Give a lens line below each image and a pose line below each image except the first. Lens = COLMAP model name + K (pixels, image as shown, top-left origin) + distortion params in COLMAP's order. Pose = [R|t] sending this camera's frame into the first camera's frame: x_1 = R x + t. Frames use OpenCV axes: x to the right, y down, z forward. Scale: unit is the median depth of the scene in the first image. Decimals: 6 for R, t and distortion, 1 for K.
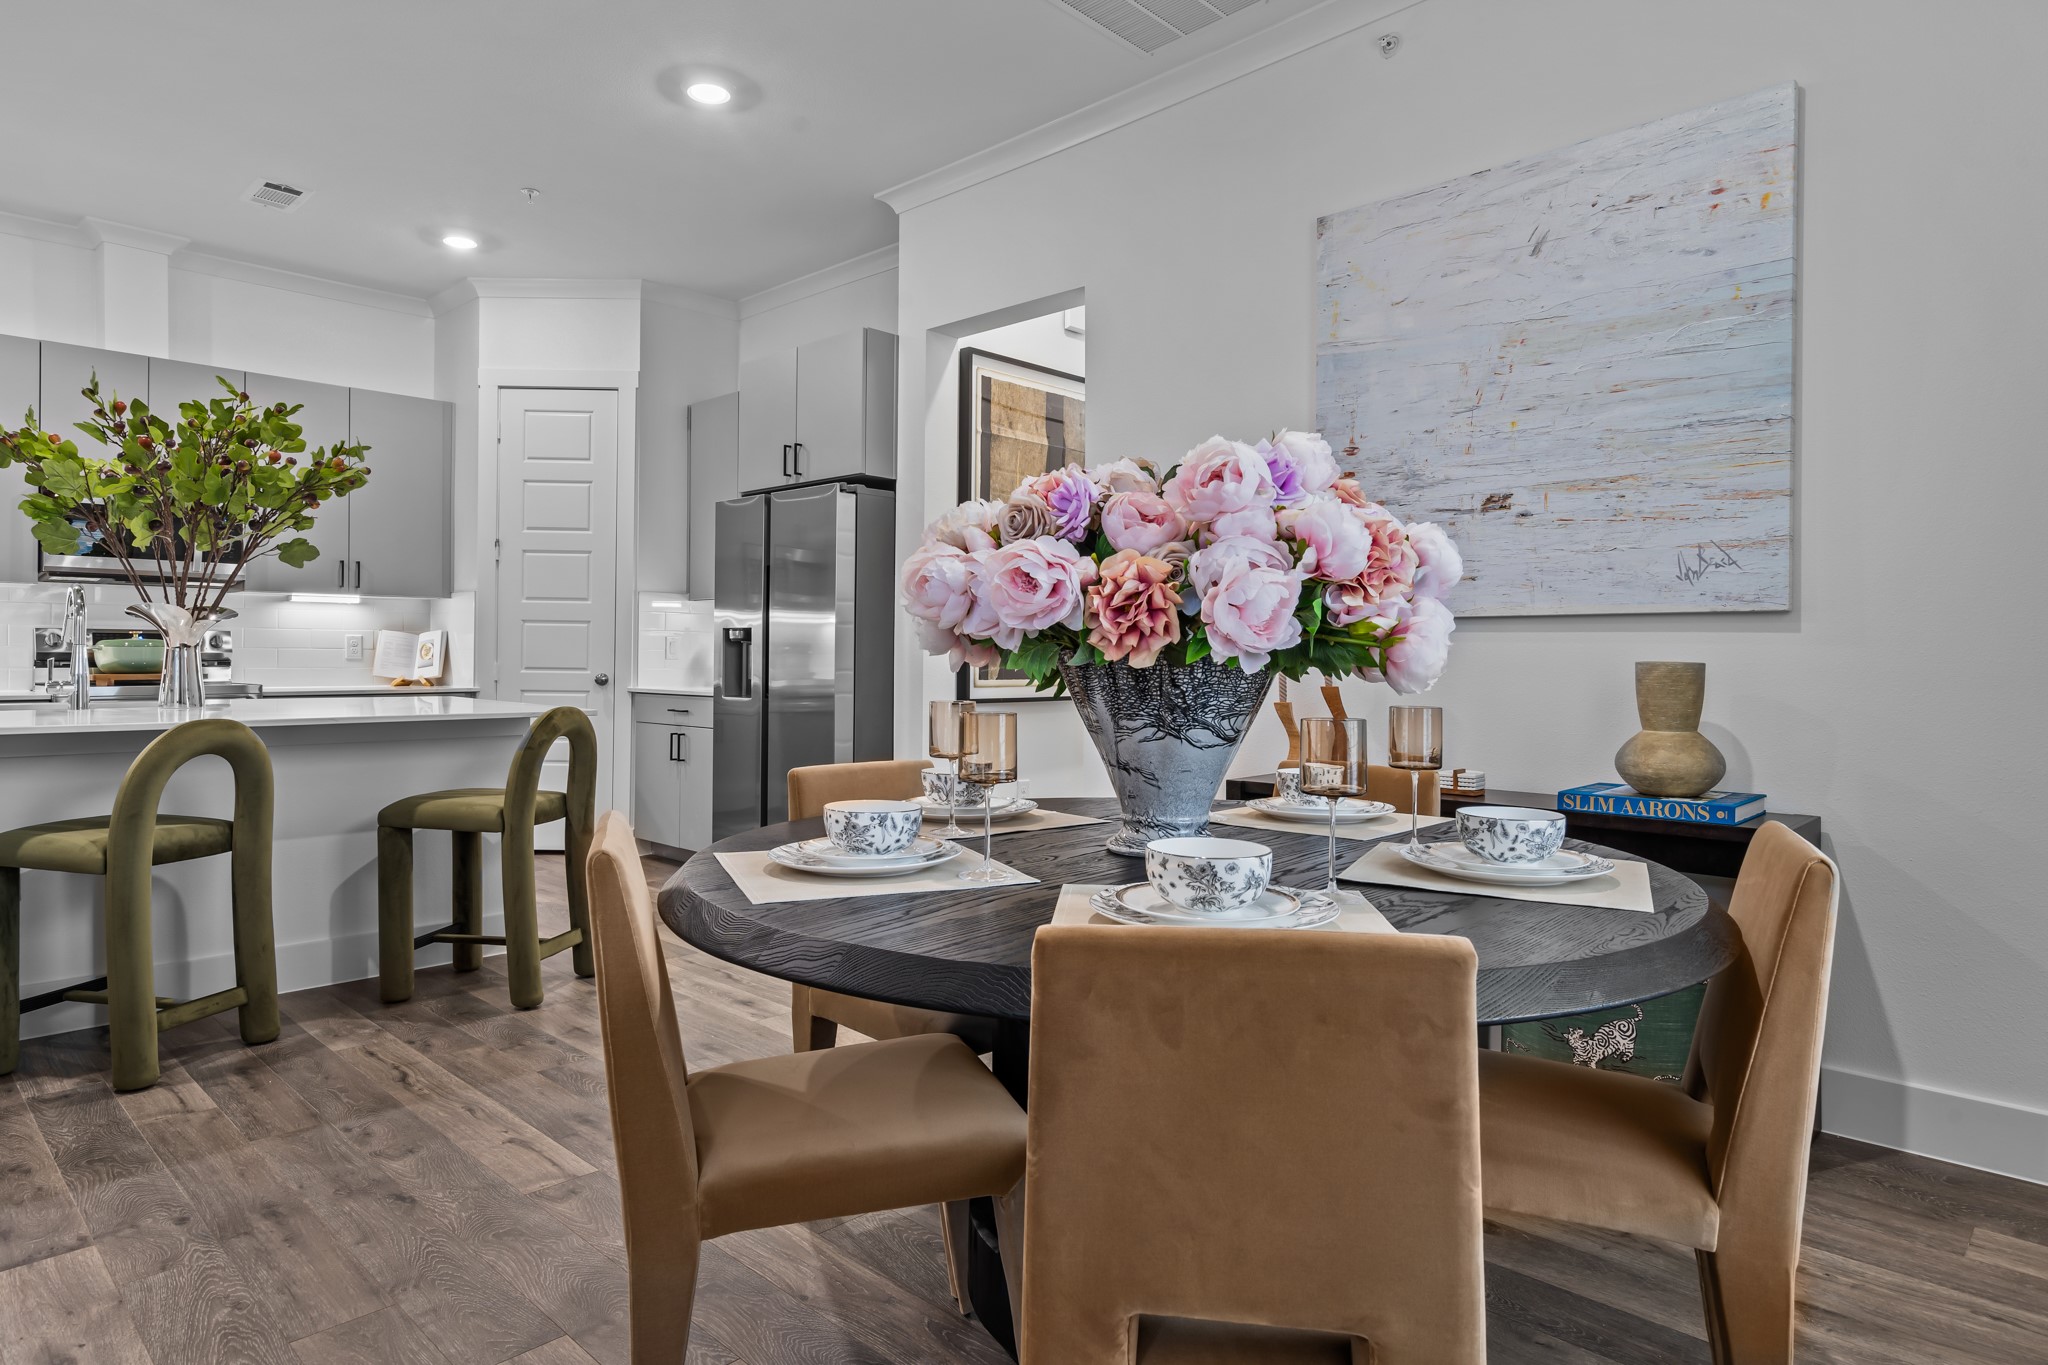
lens RADIAL K [[1169.9, 0, 1021.1], [0, 1169.9, 659.7], [0, 0, 1]] dist [0.001468, 0.000211]
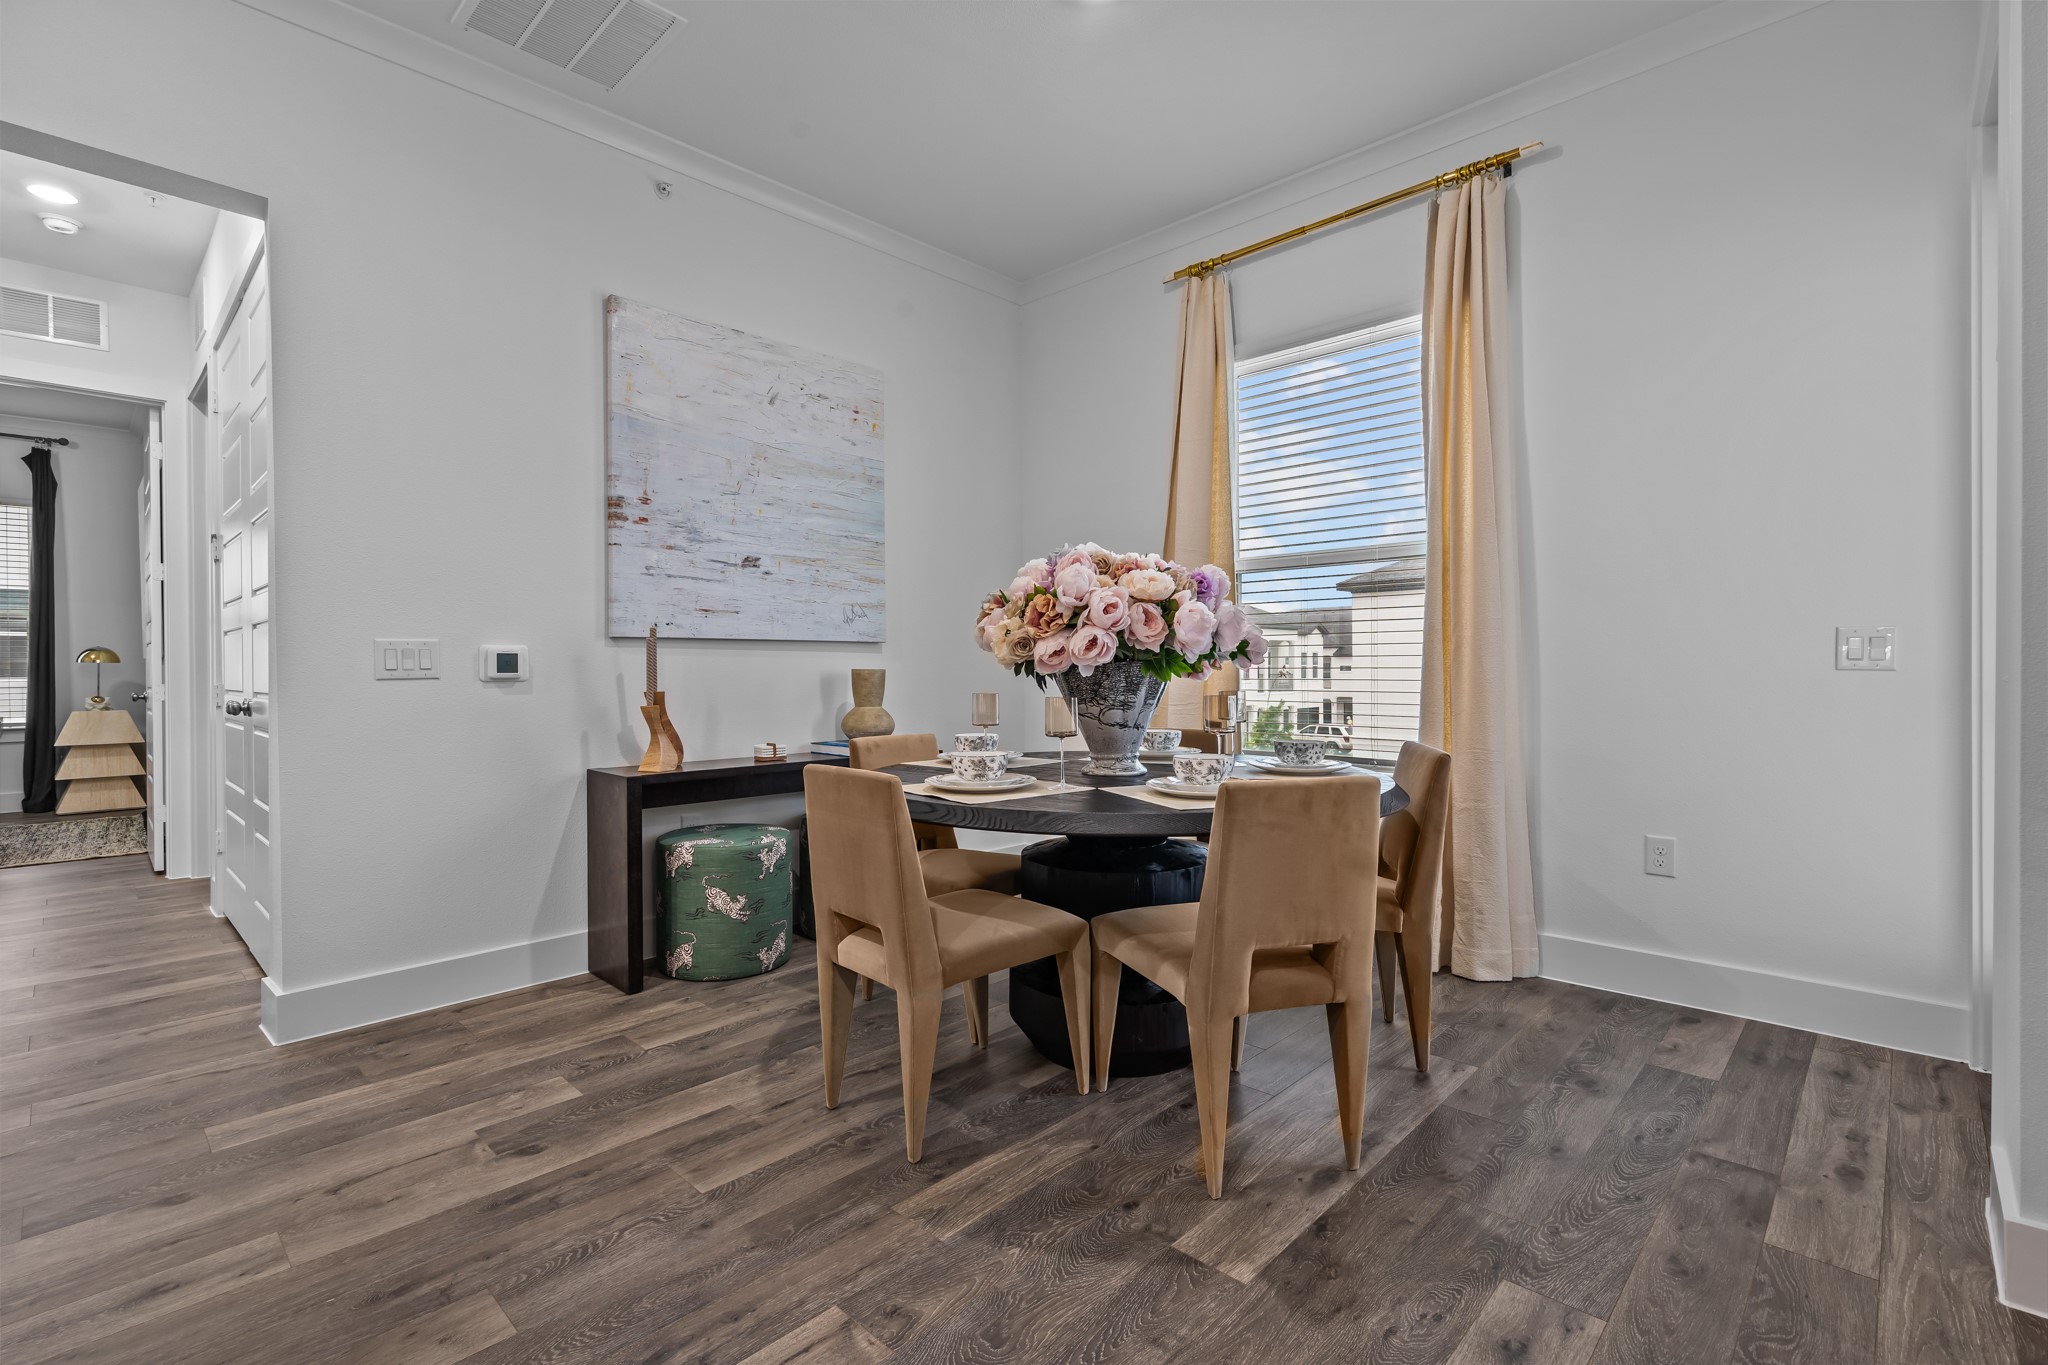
lens RADIAL K [[928.7, 0, 1003.4], [0, 928.7, 676.1], [0, 0, 1]] dist [-0.001005, 0.000313]
pose [[0.009684, -0.012235, 0.999878, -0.771569], [0.007073, 0.999901, 0.012167, -0.002745], [-0.999928, 0.006955, 0.009769, 0.680054]]
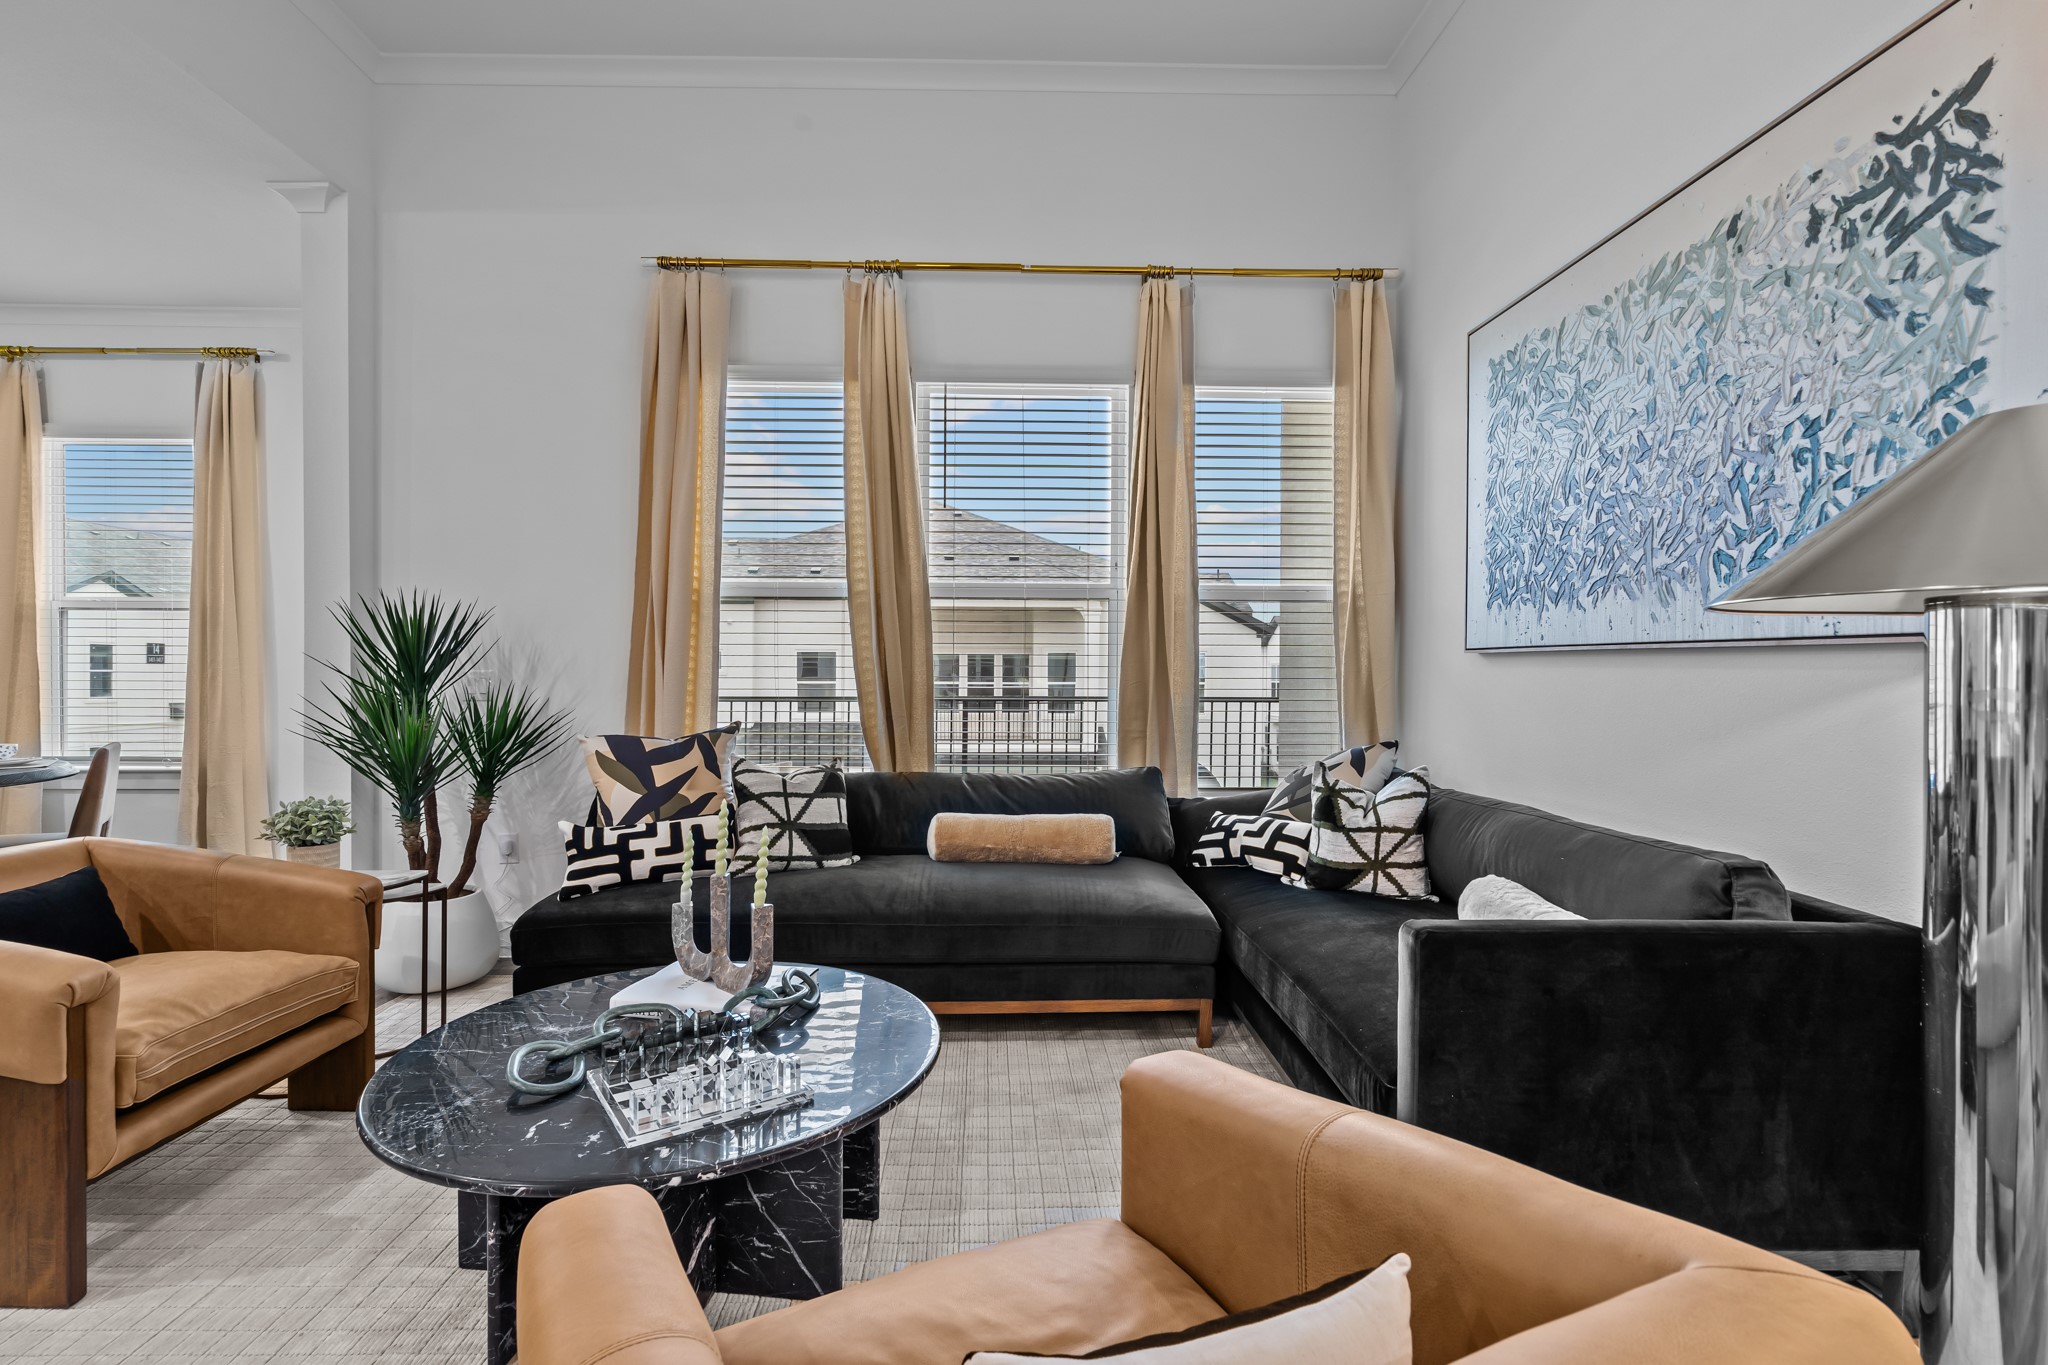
lens RADIAL K [[940.9, 0, 1010.3], [0, 940.9, 685.7], [0, 0, 1]] dist [-0.005887, 0.003177]
pose [[-0.705748, -0.014007, 0.708324, -1.730307], [-0.005241, 0.999880, 0.014551, -0.033162], [-0.708443, 0.006557, -0.705737, 0.340542]]
